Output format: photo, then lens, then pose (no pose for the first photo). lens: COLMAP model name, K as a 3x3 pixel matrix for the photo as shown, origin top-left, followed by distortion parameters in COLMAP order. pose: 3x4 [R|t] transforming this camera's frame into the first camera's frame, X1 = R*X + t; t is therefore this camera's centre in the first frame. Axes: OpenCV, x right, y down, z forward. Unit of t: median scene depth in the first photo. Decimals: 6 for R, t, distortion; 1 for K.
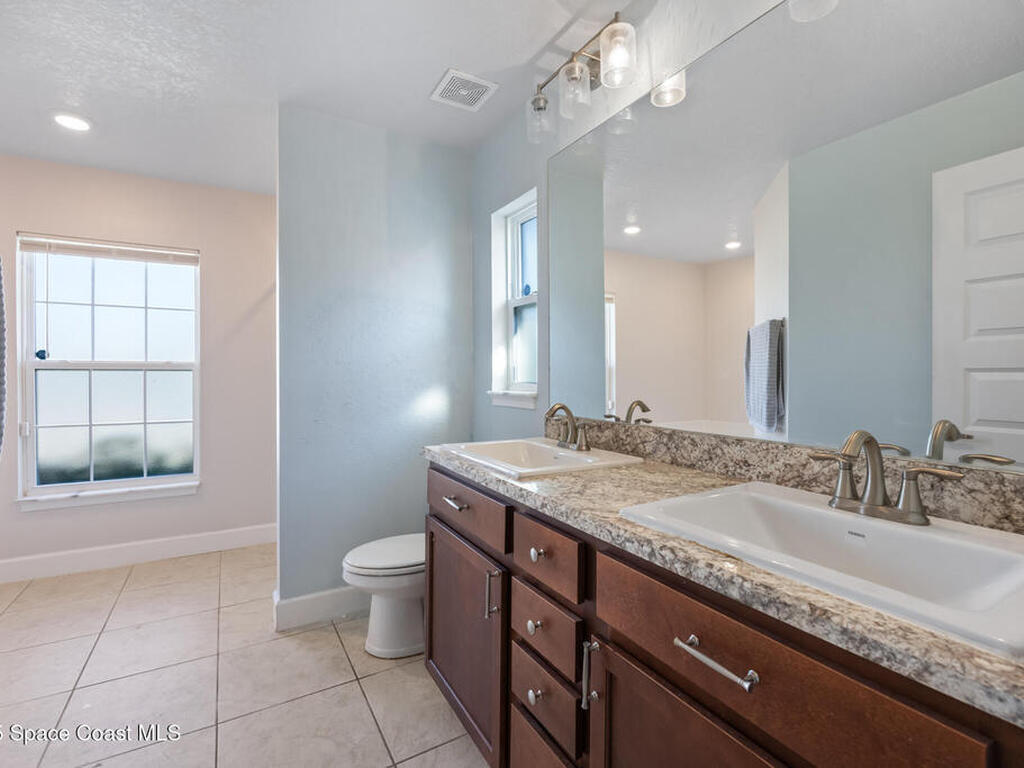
lens RADIAL K [[489.7, 0, 509.6], [0, 489.7, 380.9], [0, 0, 1]] dist [-0.000424, 0.000187]
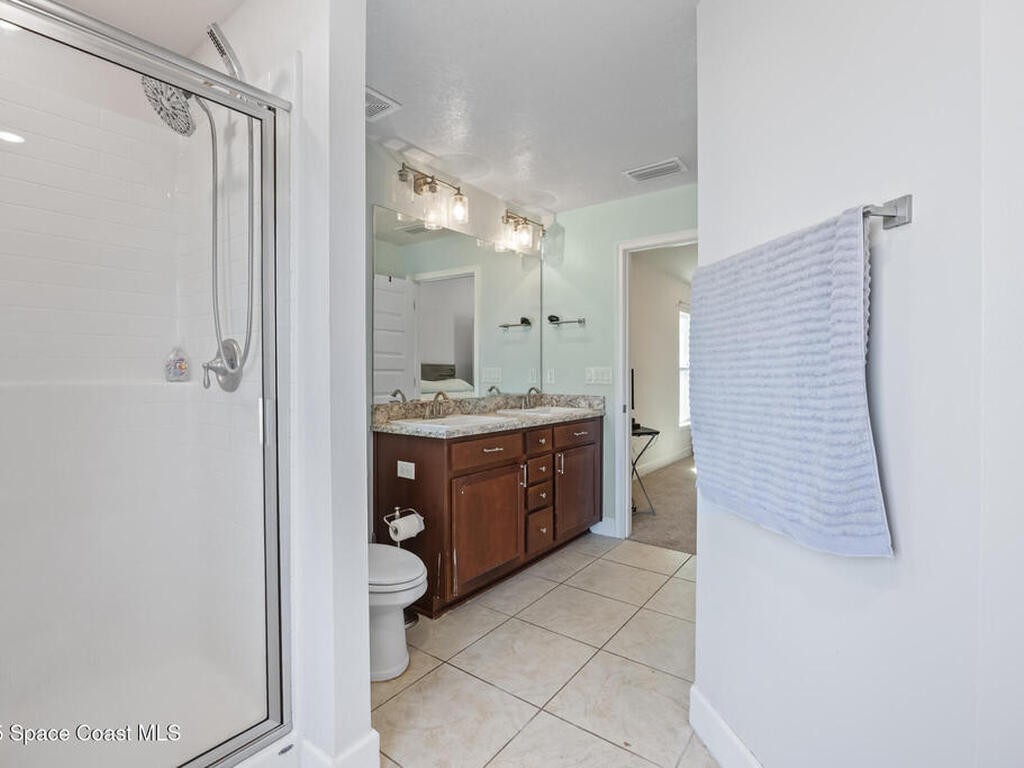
lens RADIAL K [[489.7, 0, 509.6], [0, 489.7, 380.9], [0, 0, 1]] dist [-0.000424, 0.000187]
pose [[-0.394229, -0.021875, 0.918752, -1.429186], [0.010029, 0.999555, 0.028103, -0.030683], [-0.918958, 0.020293, -0.393834, 1.374967]]
